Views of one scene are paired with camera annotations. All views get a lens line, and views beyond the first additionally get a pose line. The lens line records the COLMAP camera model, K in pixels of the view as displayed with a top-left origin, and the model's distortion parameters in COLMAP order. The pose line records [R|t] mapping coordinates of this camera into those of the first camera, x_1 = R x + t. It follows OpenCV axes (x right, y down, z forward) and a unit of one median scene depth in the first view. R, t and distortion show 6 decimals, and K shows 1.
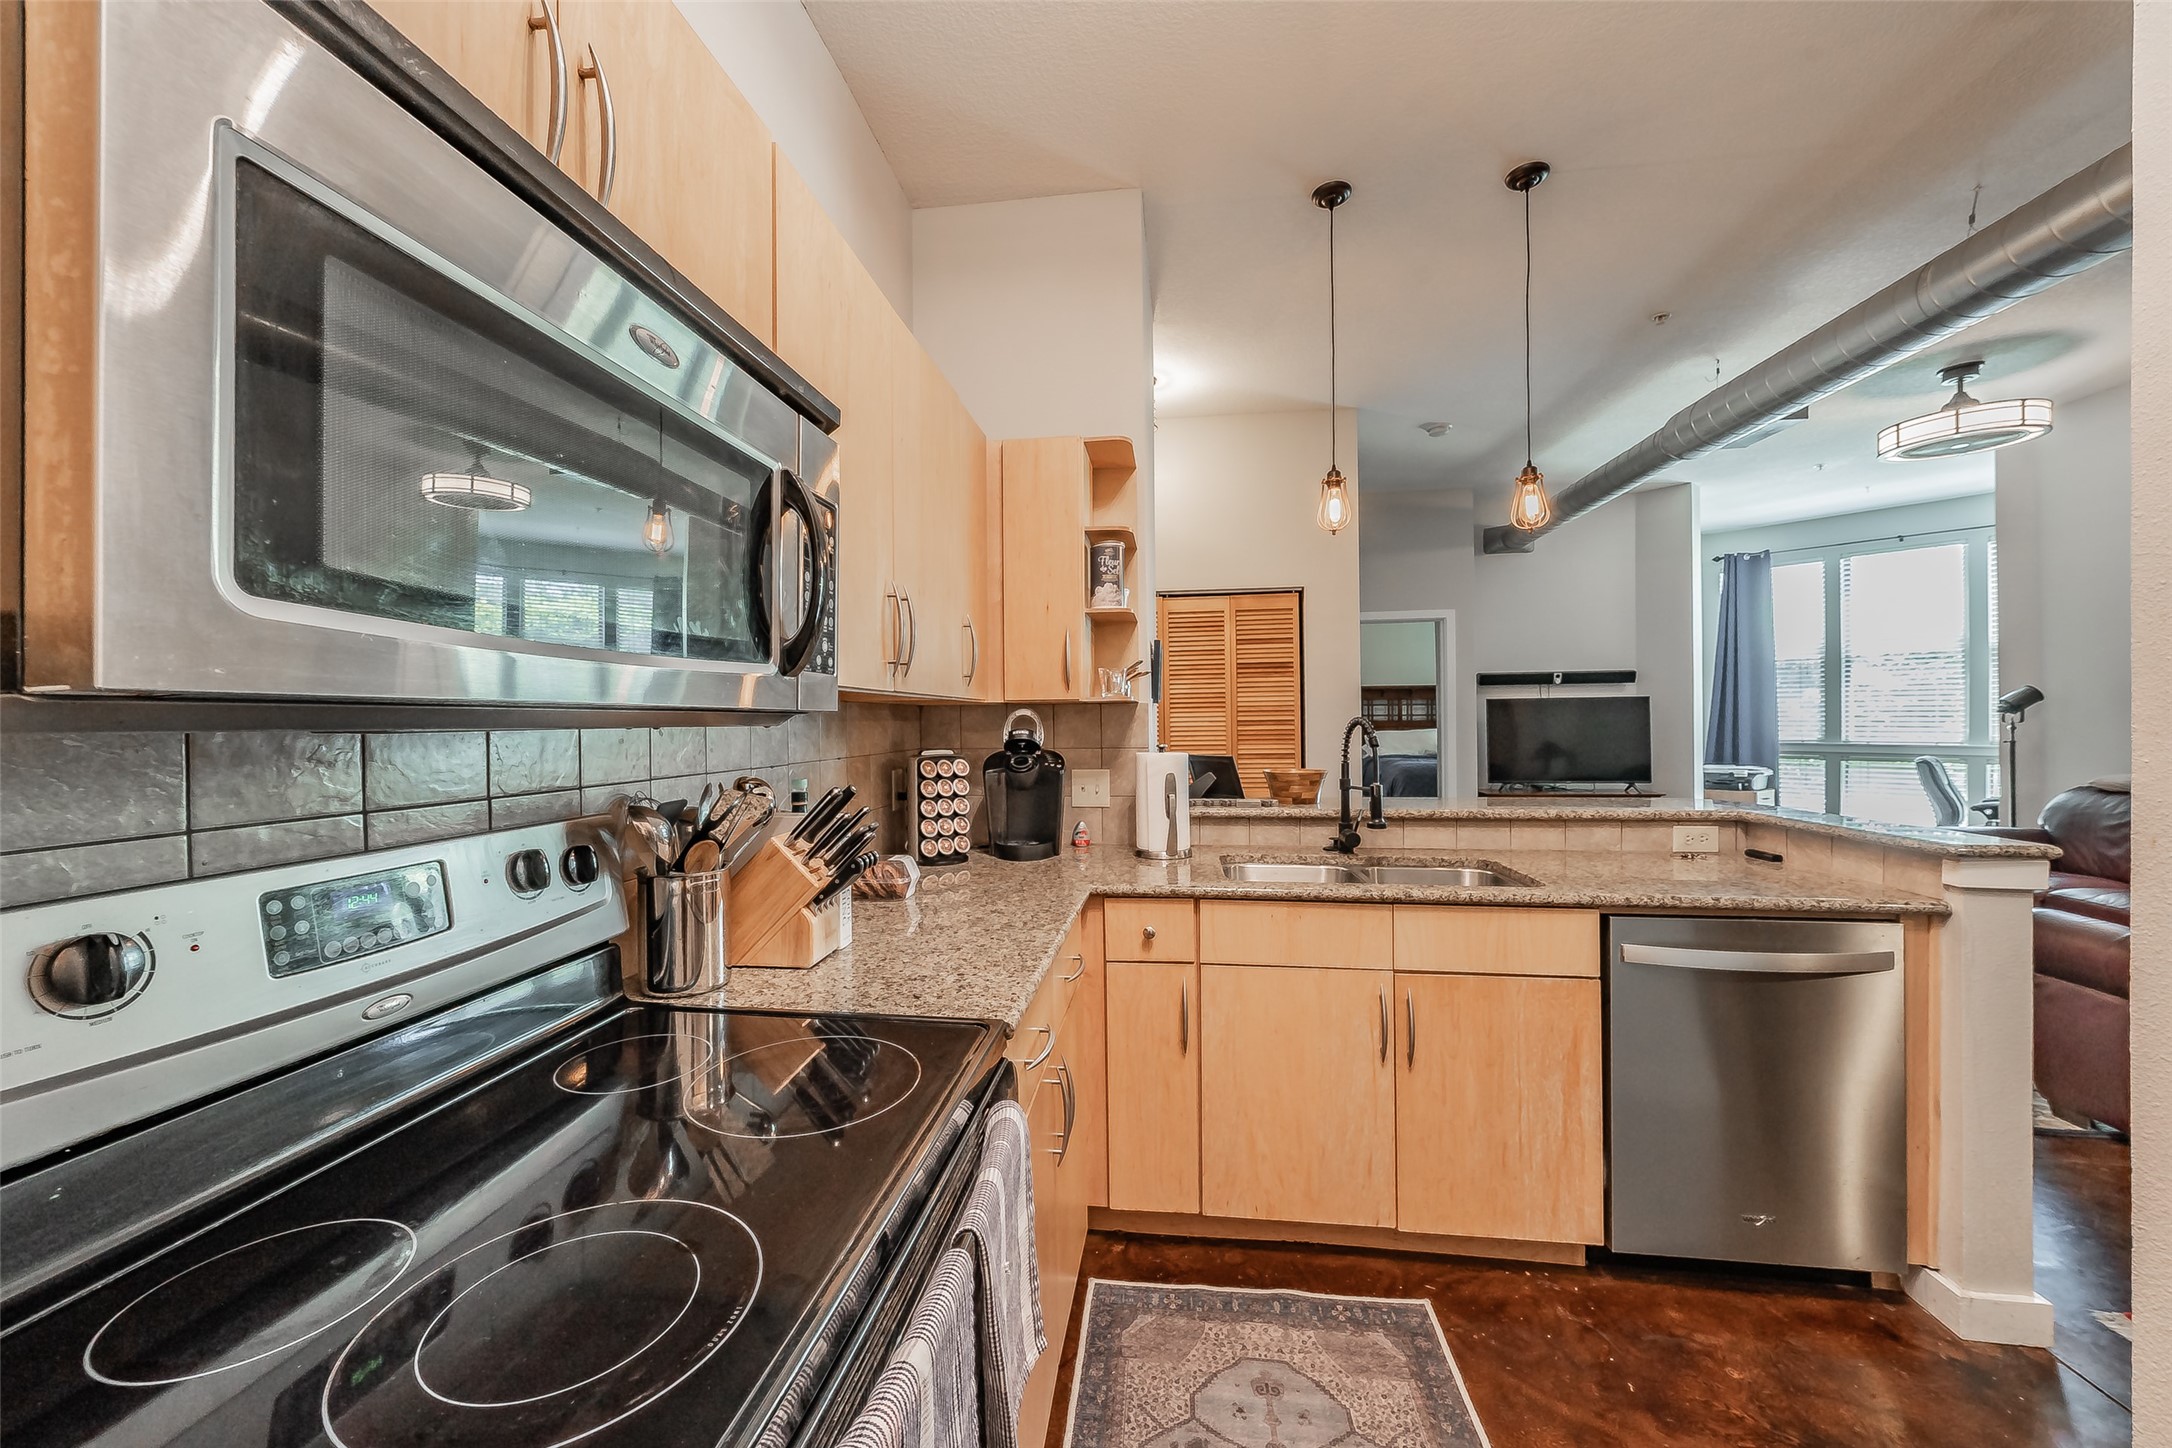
lens RADIAL K [[813.6, 0, 1068.9], [0, 813.6, 725.3], [0, 0, 1]] dist [-0.002079, 0.000247]
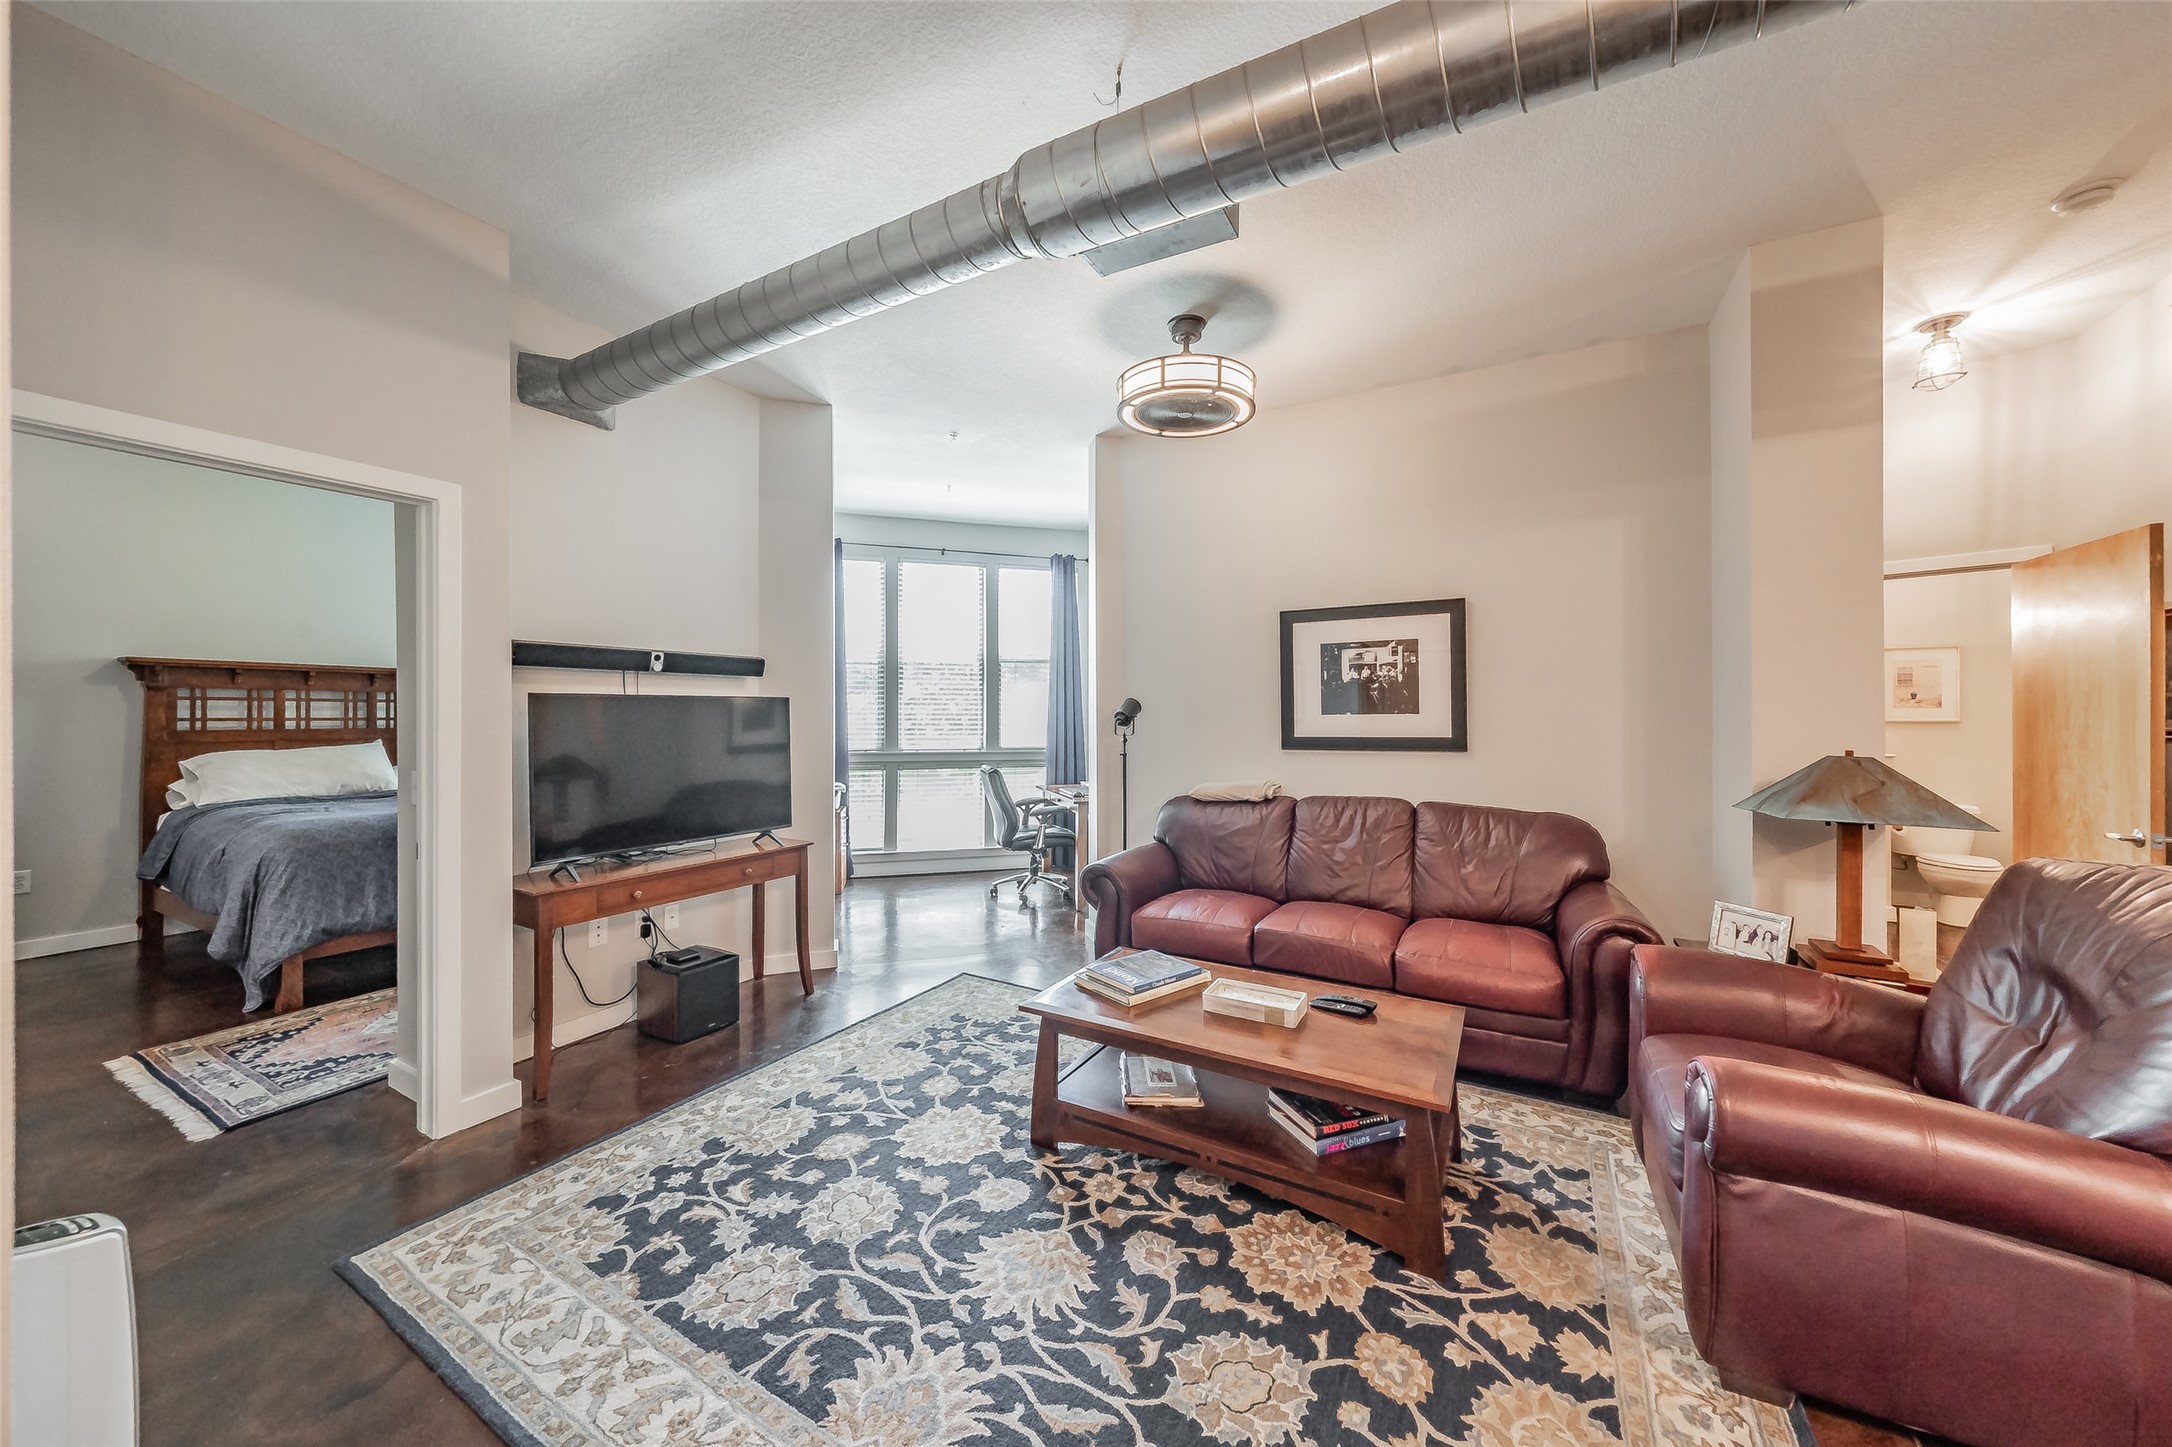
lens RADIAL K [[764.7, 0, 1091.0], [0, 764.7, 708.3], [0, 0, 1]] dist [-0.000700, -0.000701]
pose [[0.353961, 0.016922, 0.935107, 0.526786], [0.002673, 0.999814, -0.019105, -0.034462], [-0.935257, 0.009262, 0.353849, 1.342416]]
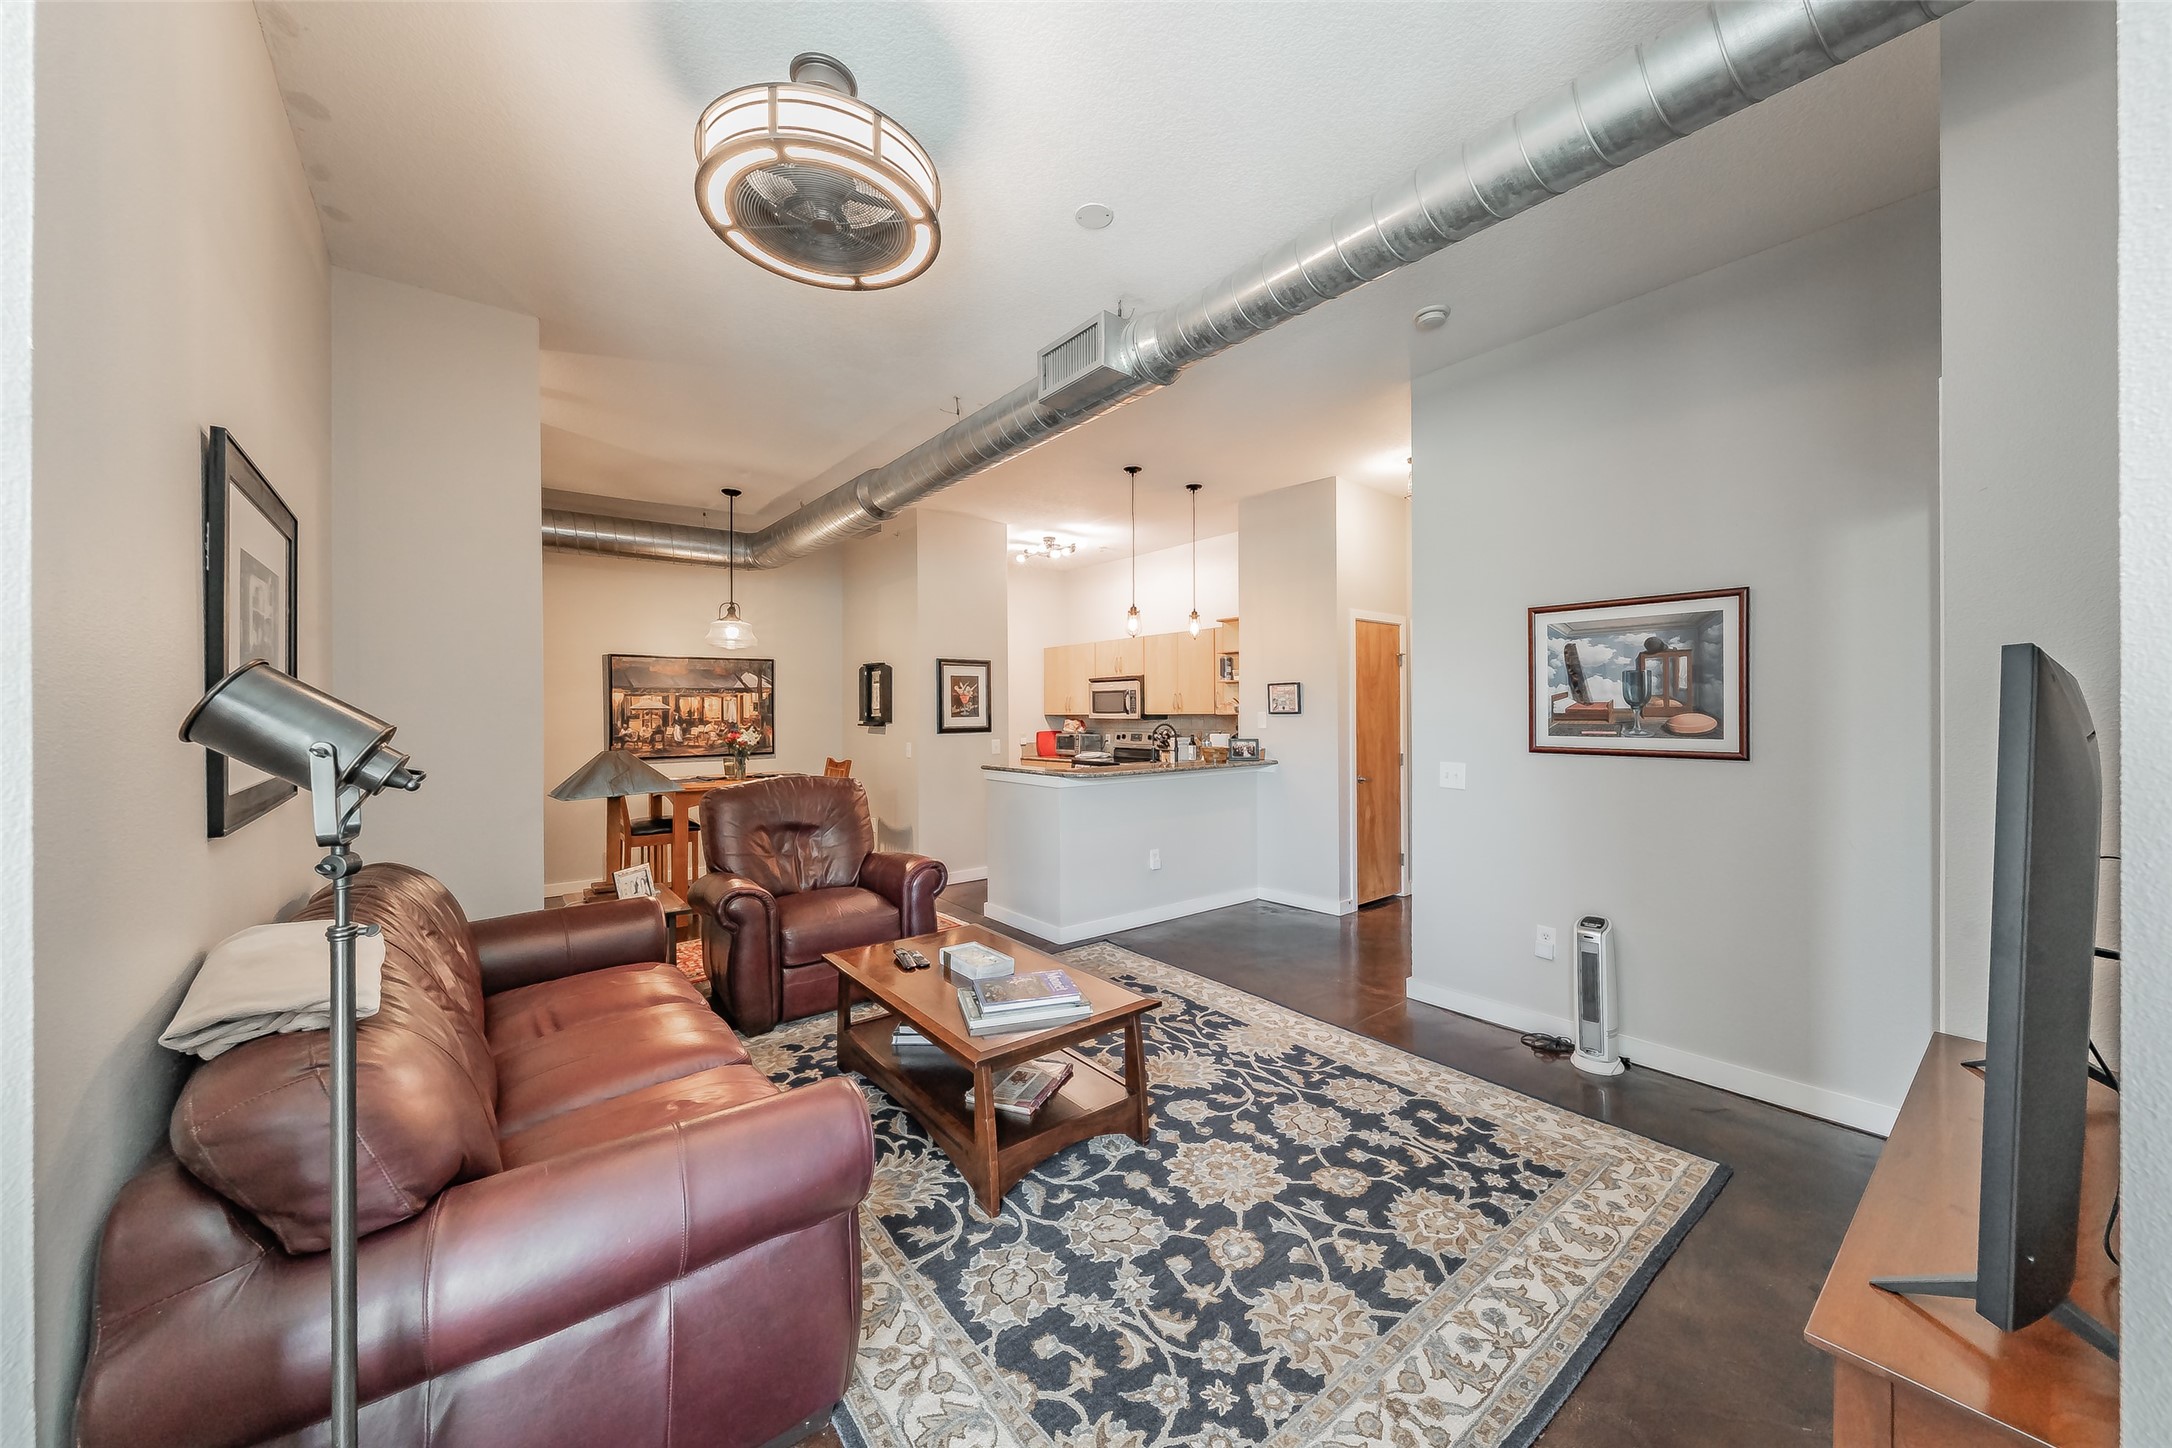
lens RADIAL K [[772.4, 0, 1100.6], [0, 772.4, 710.4], [0, 0, 1]] dist [-0.002539, -0.001314]
pose [[-0.674849, 0.013774, -0.737828, 2.218196], [0.009684, 0.999905, 0.009810, -0.071085], [0.737893, -0.000525, -0.674918, 2.409297]]
